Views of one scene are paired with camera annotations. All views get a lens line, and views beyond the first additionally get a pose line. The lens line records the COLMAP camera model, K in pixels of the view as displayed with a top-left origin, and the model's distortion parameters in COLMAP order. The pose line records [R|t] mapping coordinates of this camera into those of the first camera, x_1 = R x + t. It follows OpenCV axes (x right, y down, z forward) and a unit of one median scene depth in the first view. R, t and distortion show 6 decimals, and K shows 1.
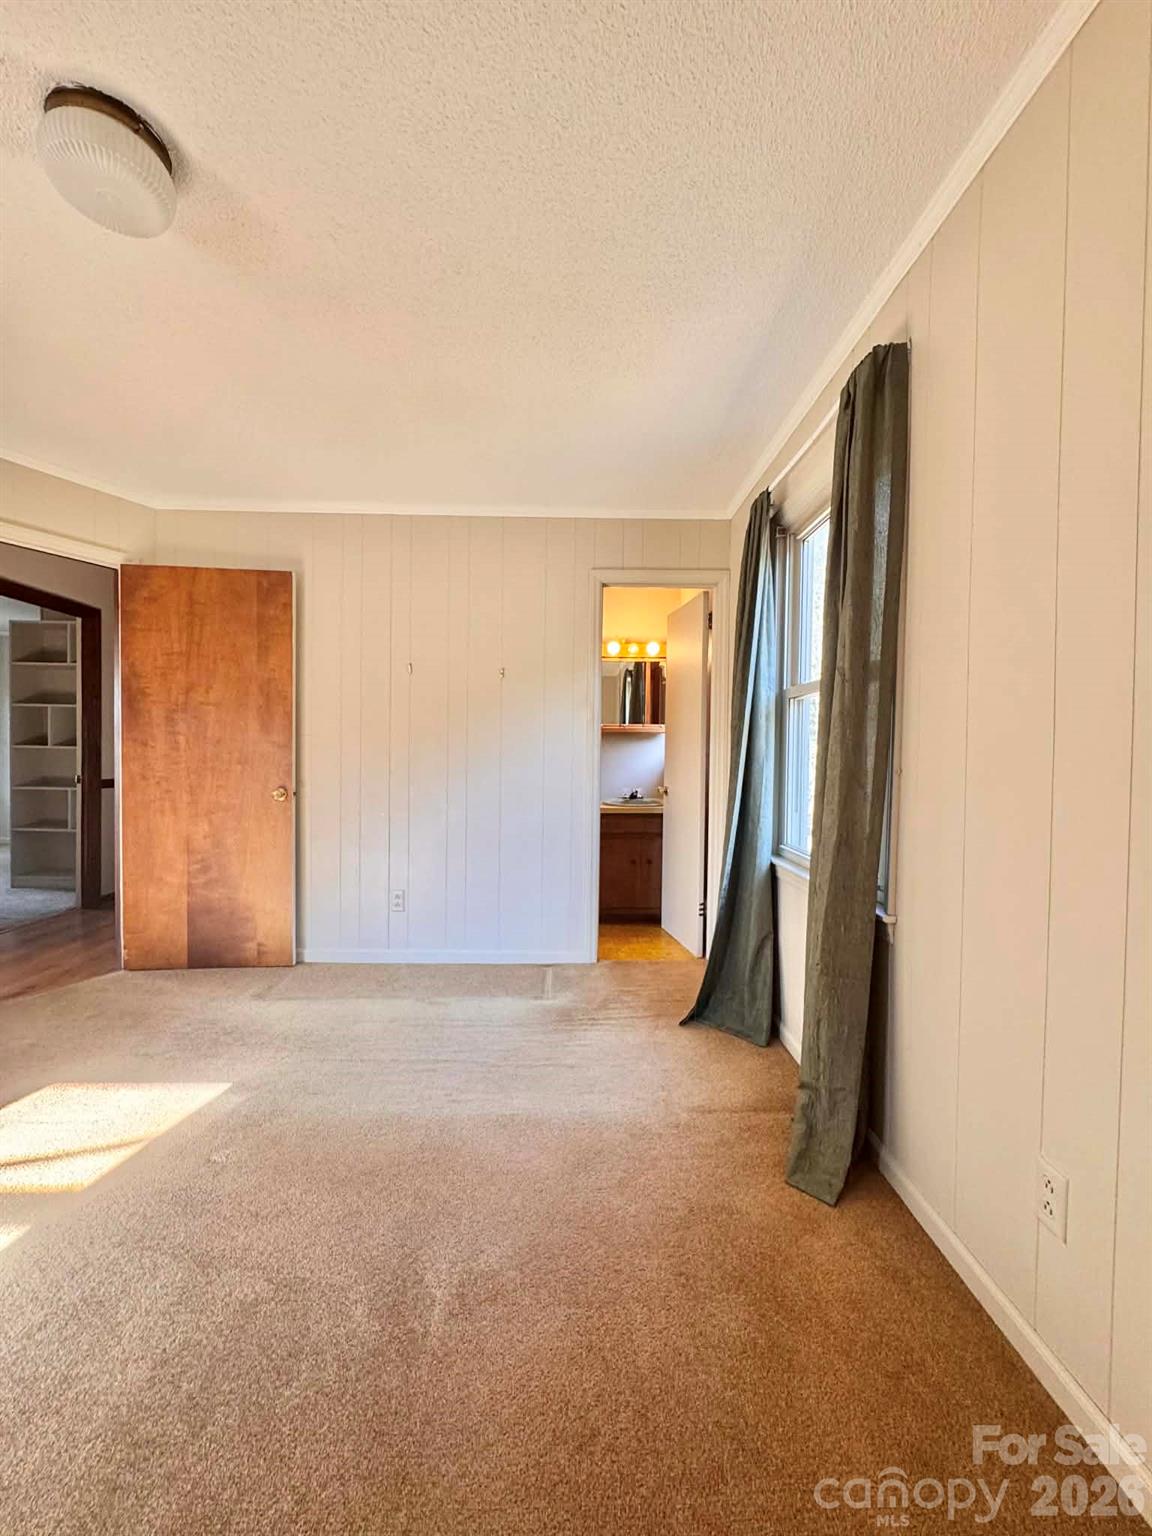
lens RADIAL K [[612.9, 0, 575.0], [0, 612.9, 768.8], [0, 0, 1]] dist [-0.002226, 0.000588]
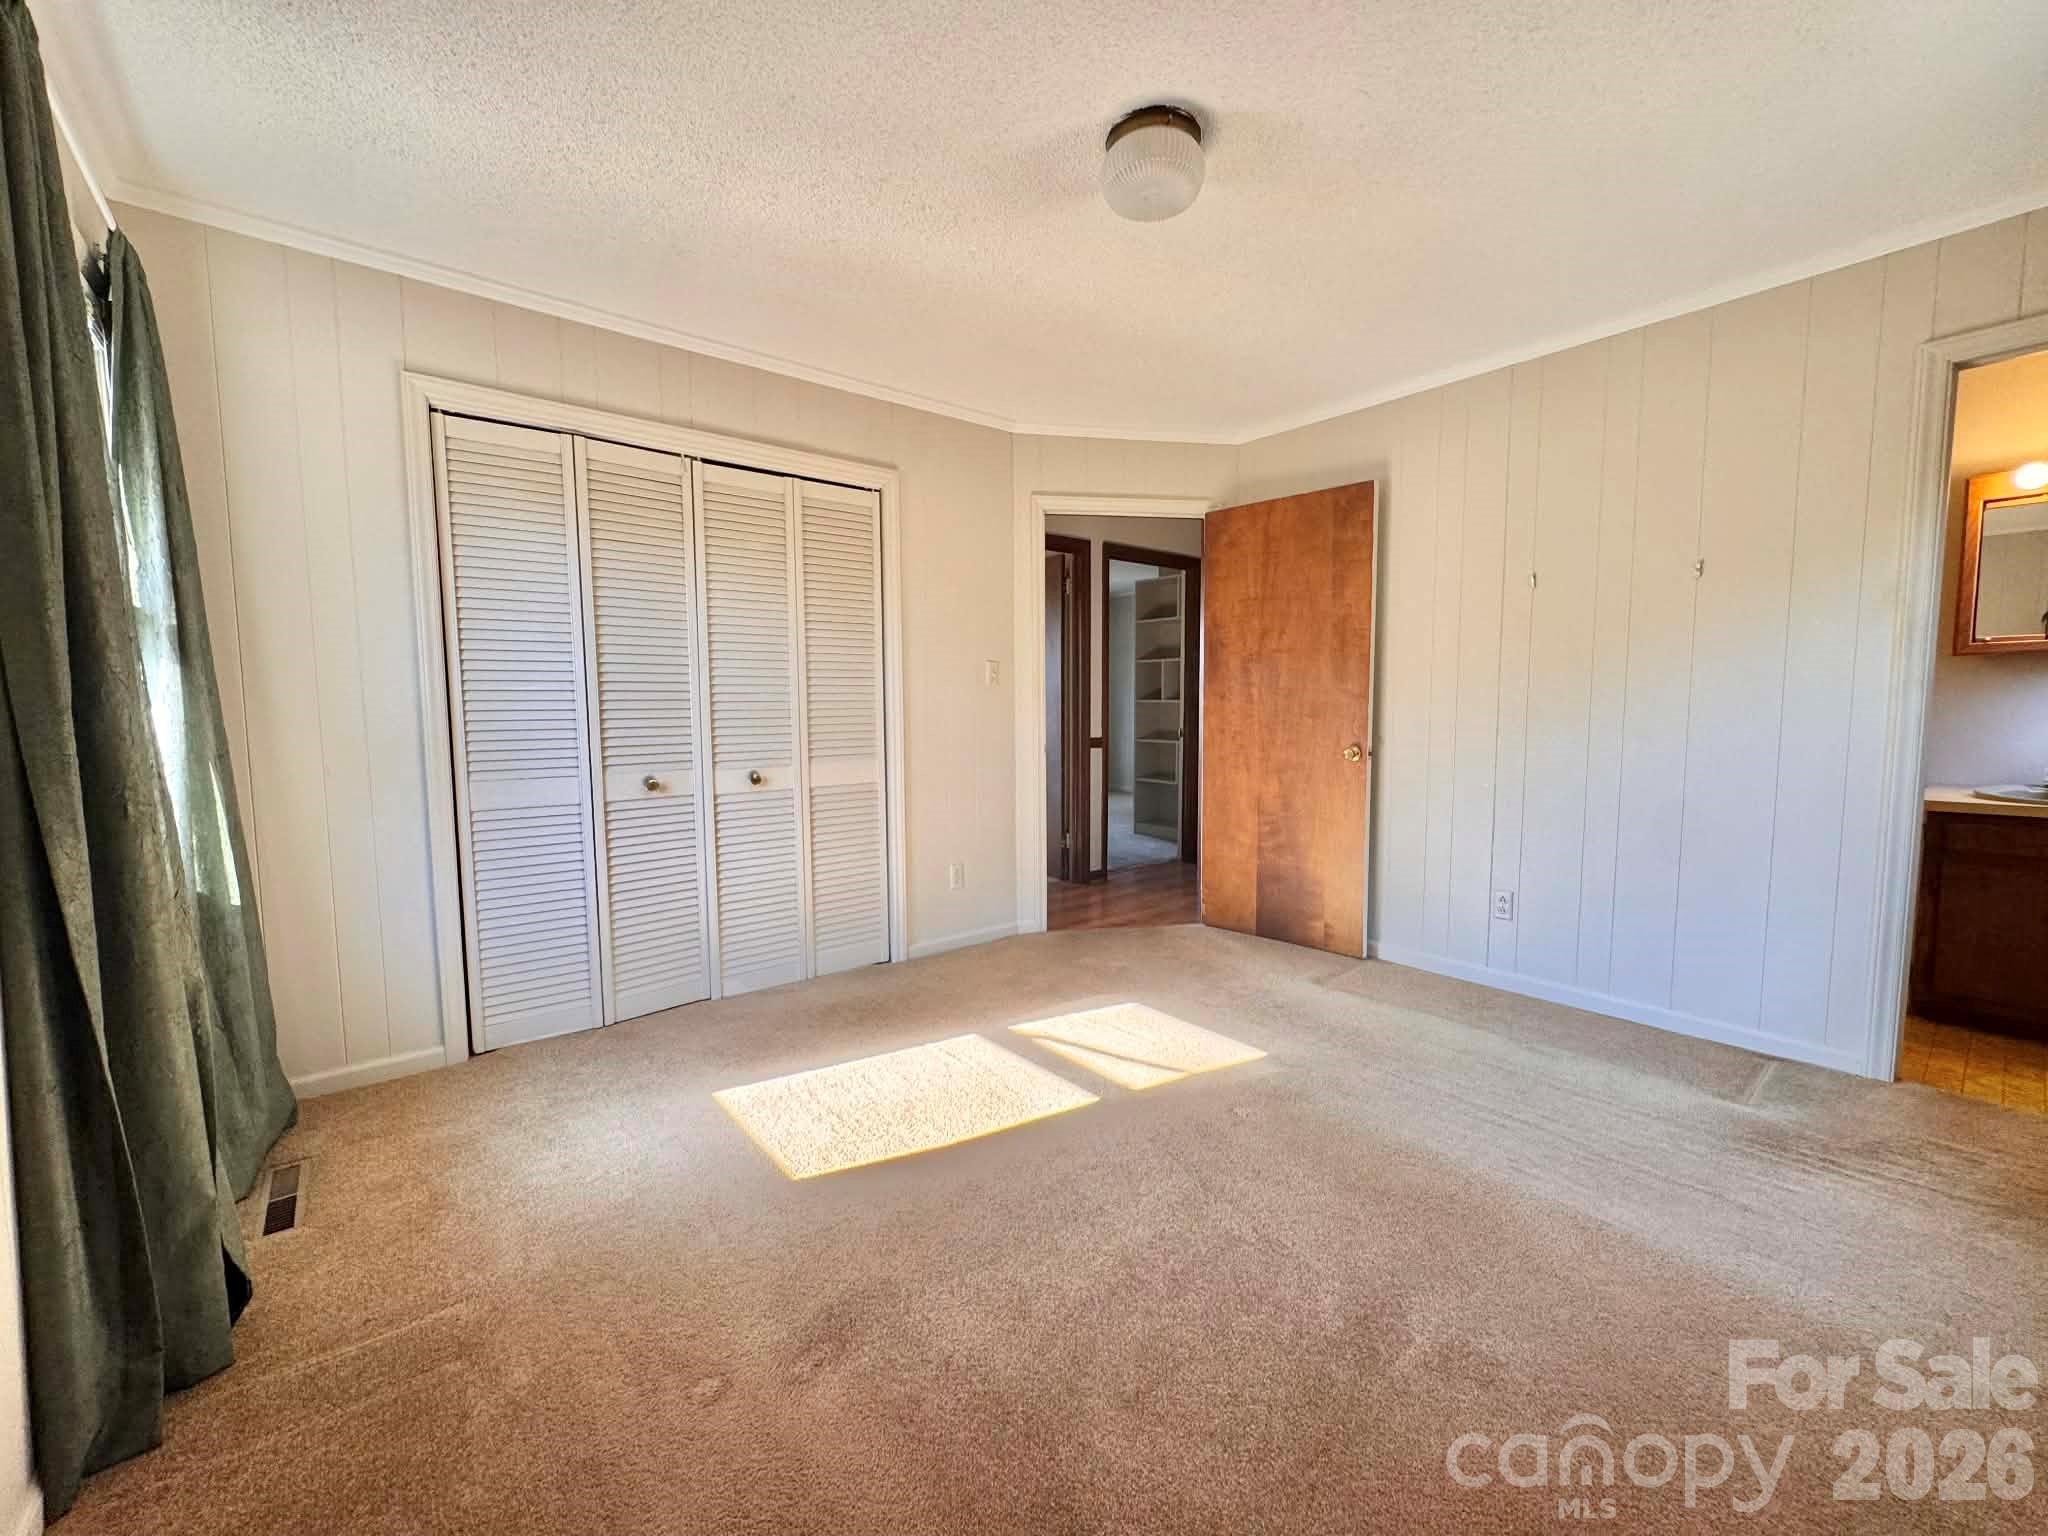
lens RADIAL K [[817.2, 0, 1026.3], [0, 817.2, 771.8], [0, 0, 1]] dist [-0.002226, 0.000588]
pose [[0.618766, 0.051138, -0.783909, 0.121258], [-0.004376, 0.998088, 0.061655, -0.000529], [0.785563, -0.034720, 0.617807, -0.044681]]
